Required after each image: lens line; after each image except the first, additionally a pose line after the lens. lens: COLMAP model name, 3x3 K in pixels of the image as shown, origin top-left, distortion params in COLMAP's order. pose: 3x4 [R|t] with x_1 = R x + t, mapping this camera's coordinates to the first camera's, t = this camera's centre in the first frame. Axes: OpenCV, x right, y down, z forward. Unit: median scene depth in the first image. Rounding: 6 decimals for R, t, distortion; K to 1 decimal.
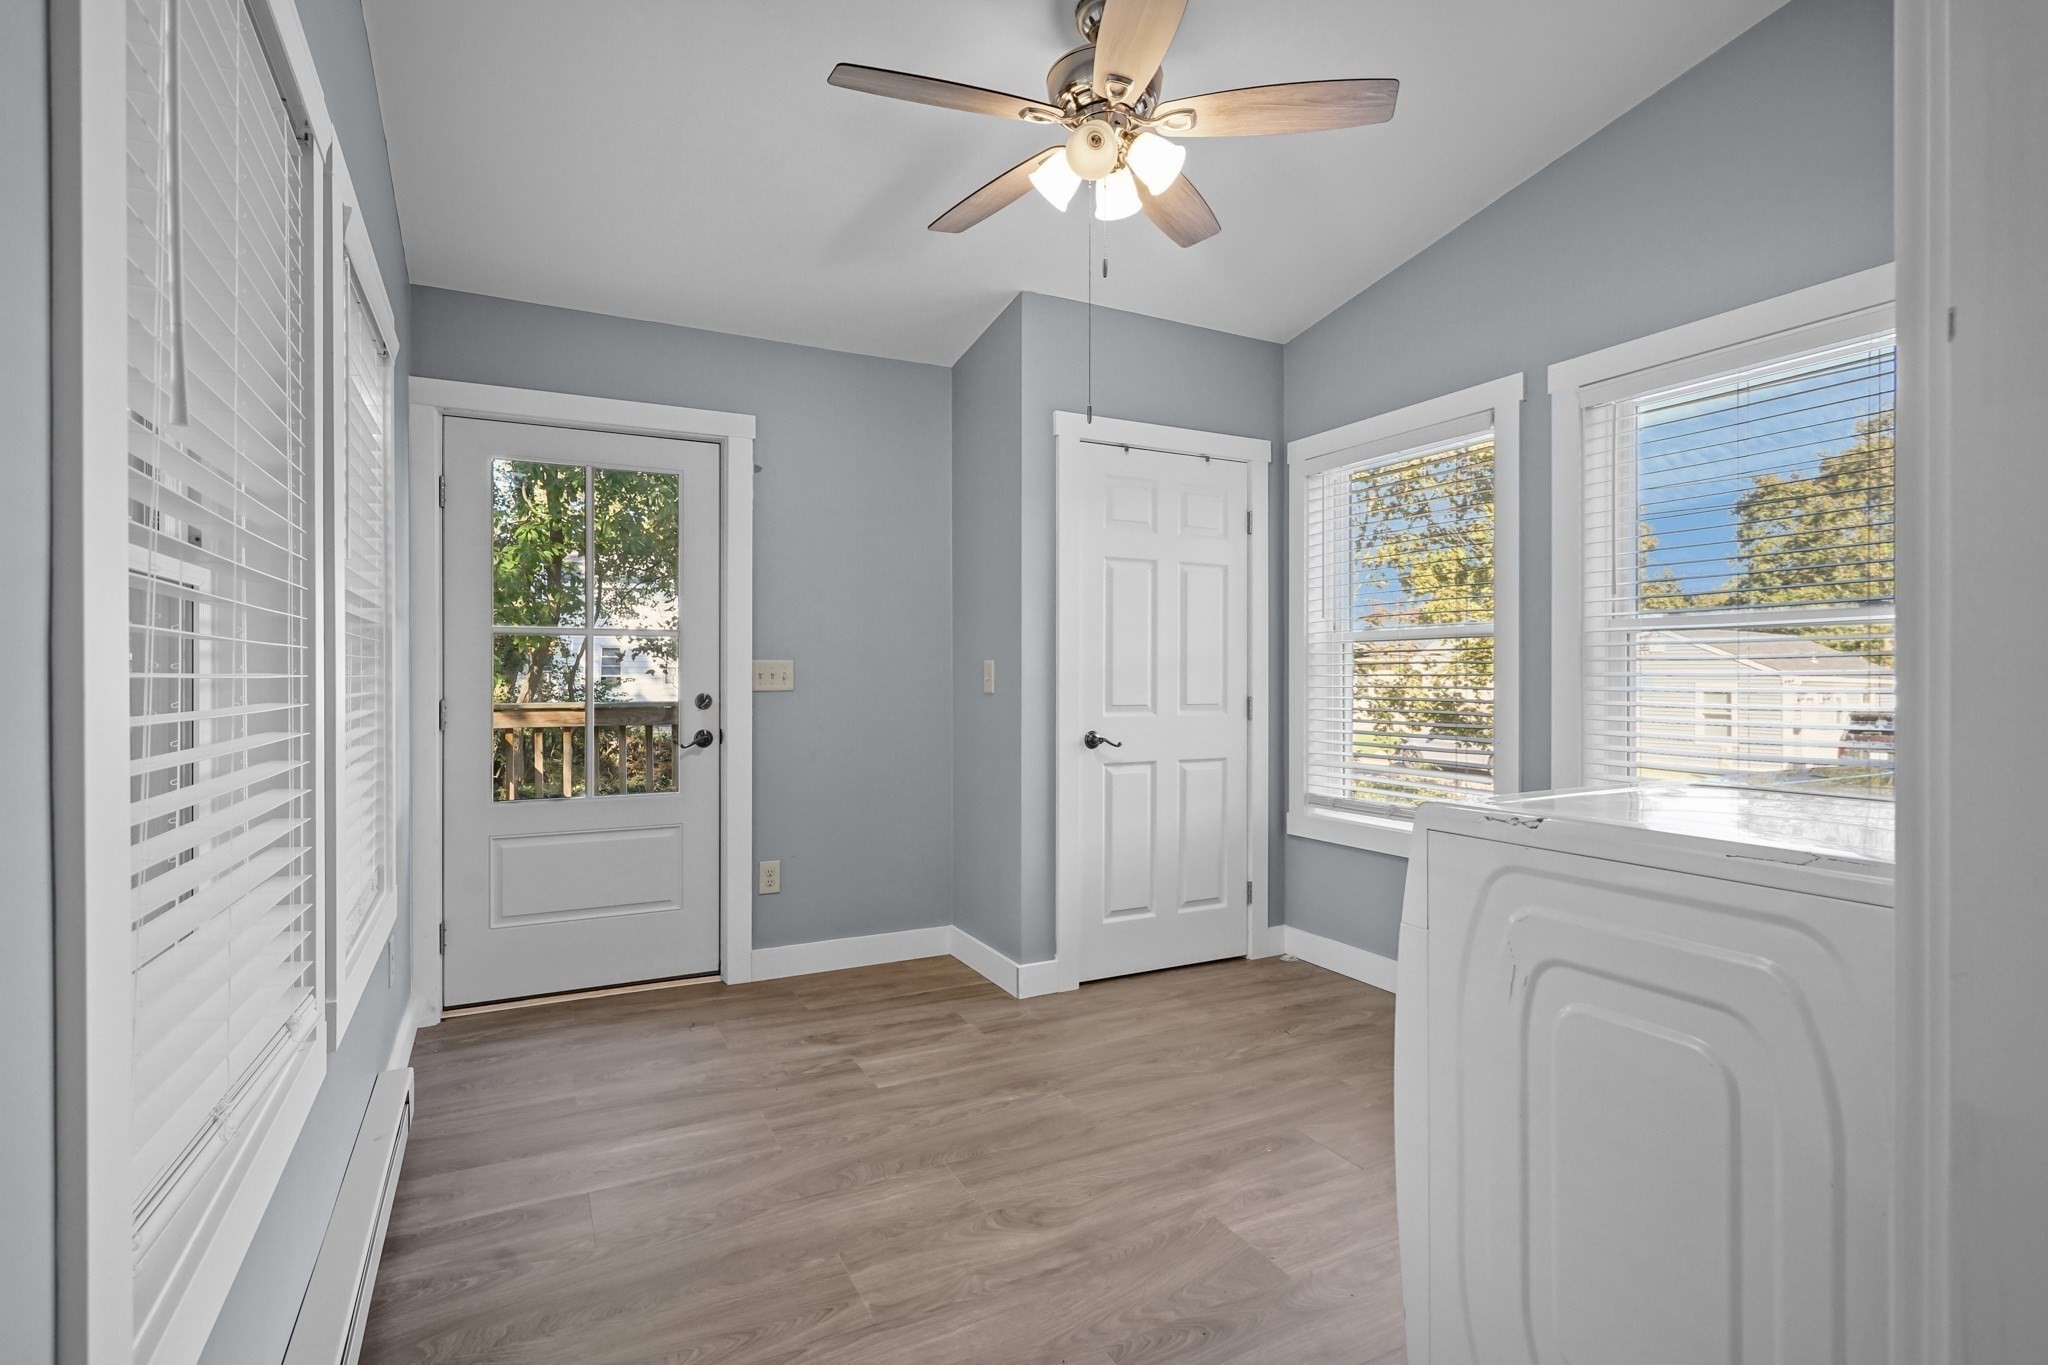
lens RADIAL K [[999.6, 0, 1021.7], [0, 999.6, 638.6], [0, 0, 1]] dist [0.001646, -0.000020]
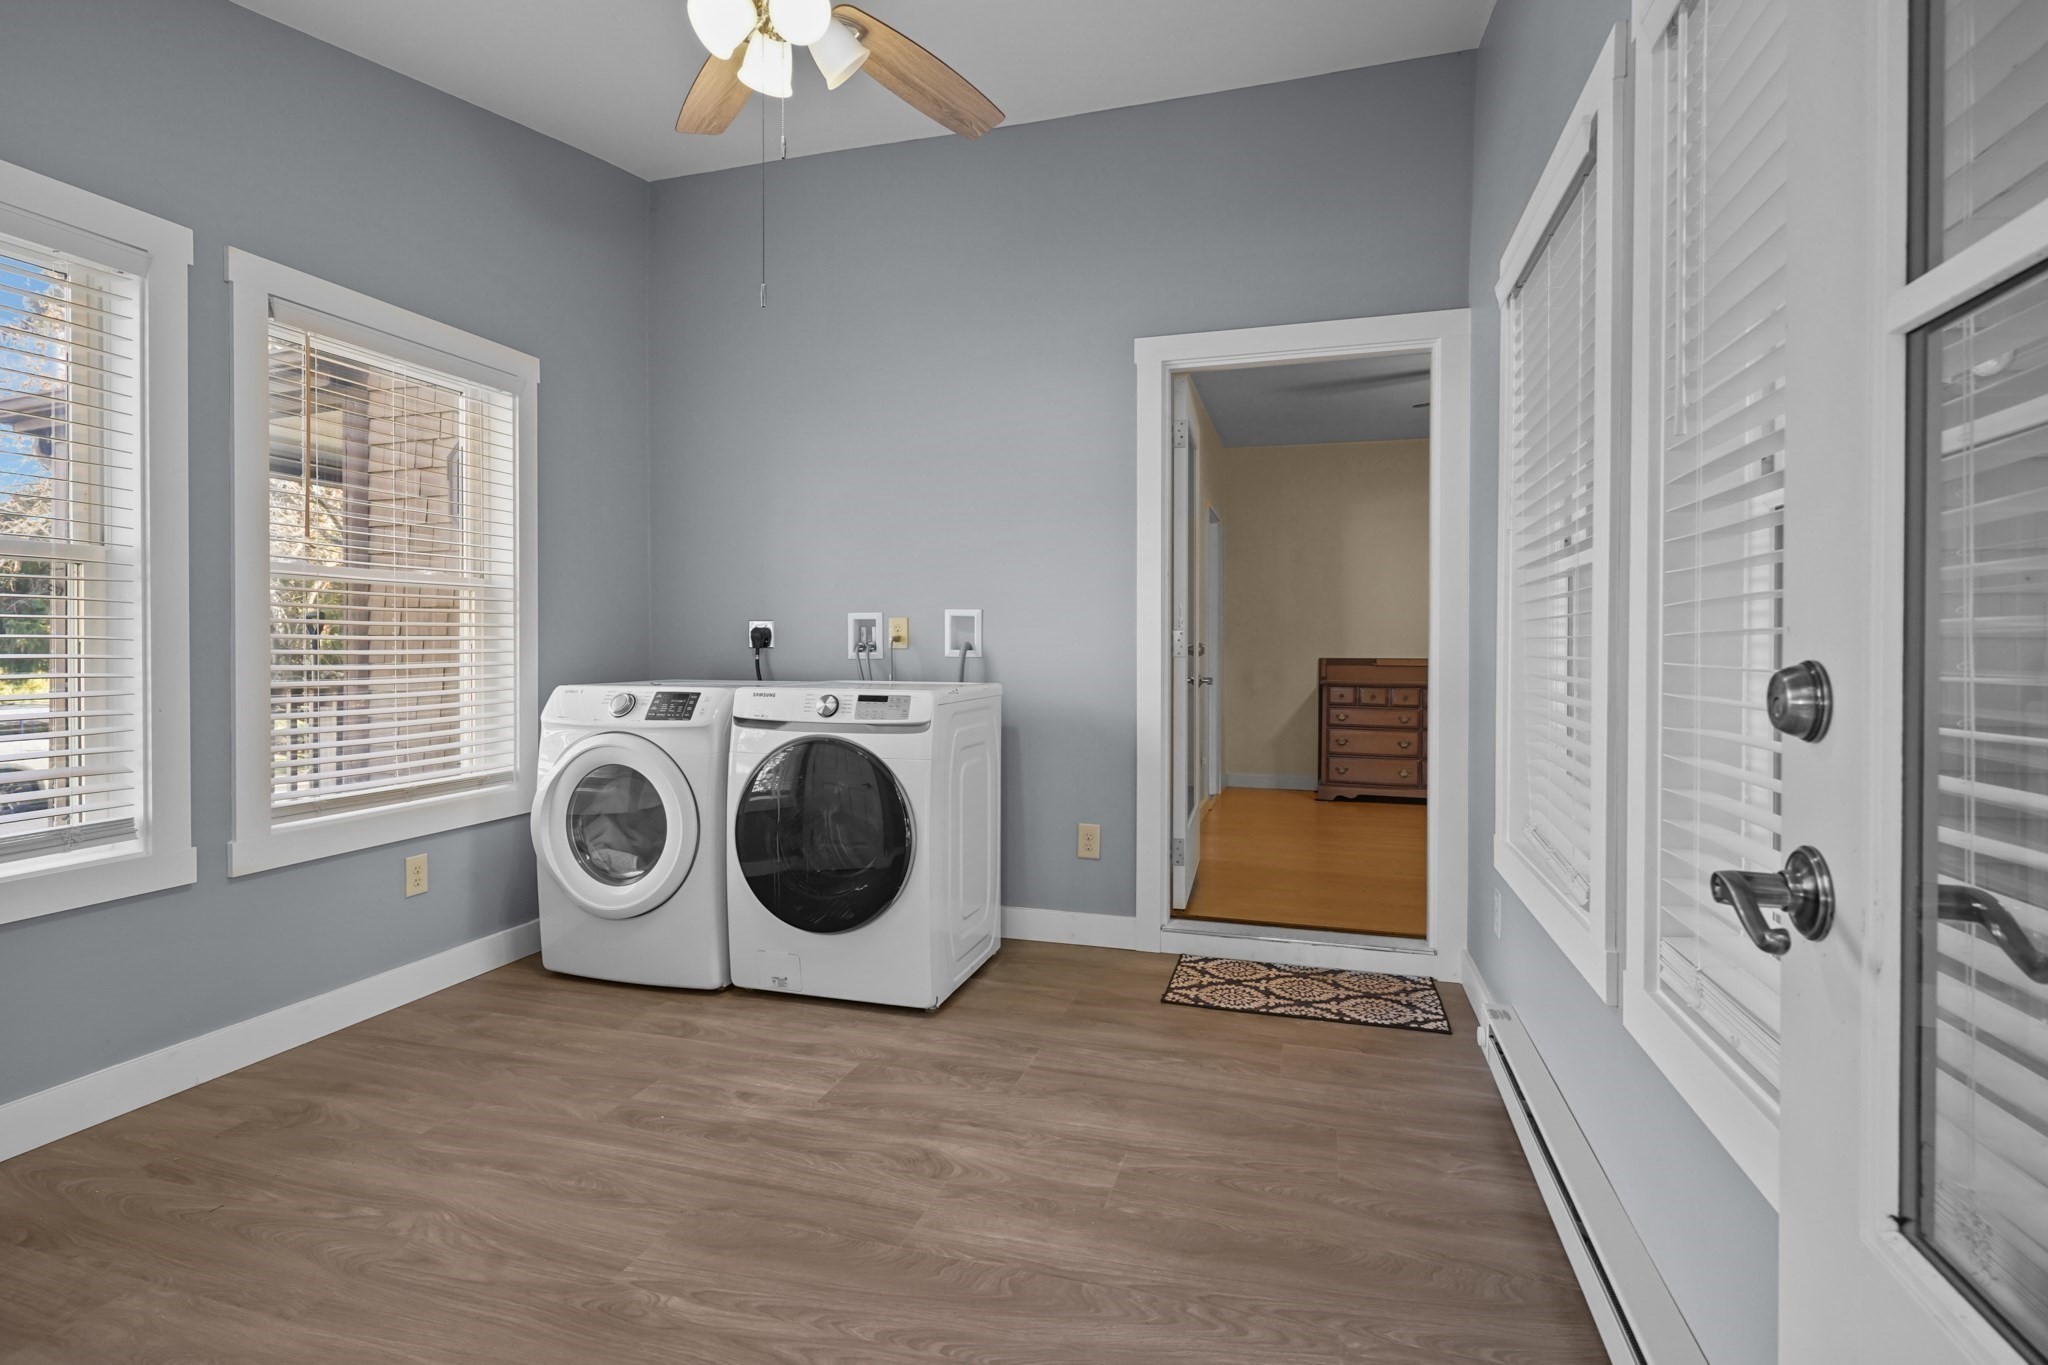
lens RADIAL K [[999.6, 0, 1021.7], [0, 999.6, 638.6], [0, 0, 1]] dist [0.001646, -0.000020]
pose [[-0.725060, 0.002252, 0.688682, -0.675103], [-0.024815, 0.999260, -0.029393, 0.077990], [-0.688238, -0.038402, -0.724468, 1.509631]]
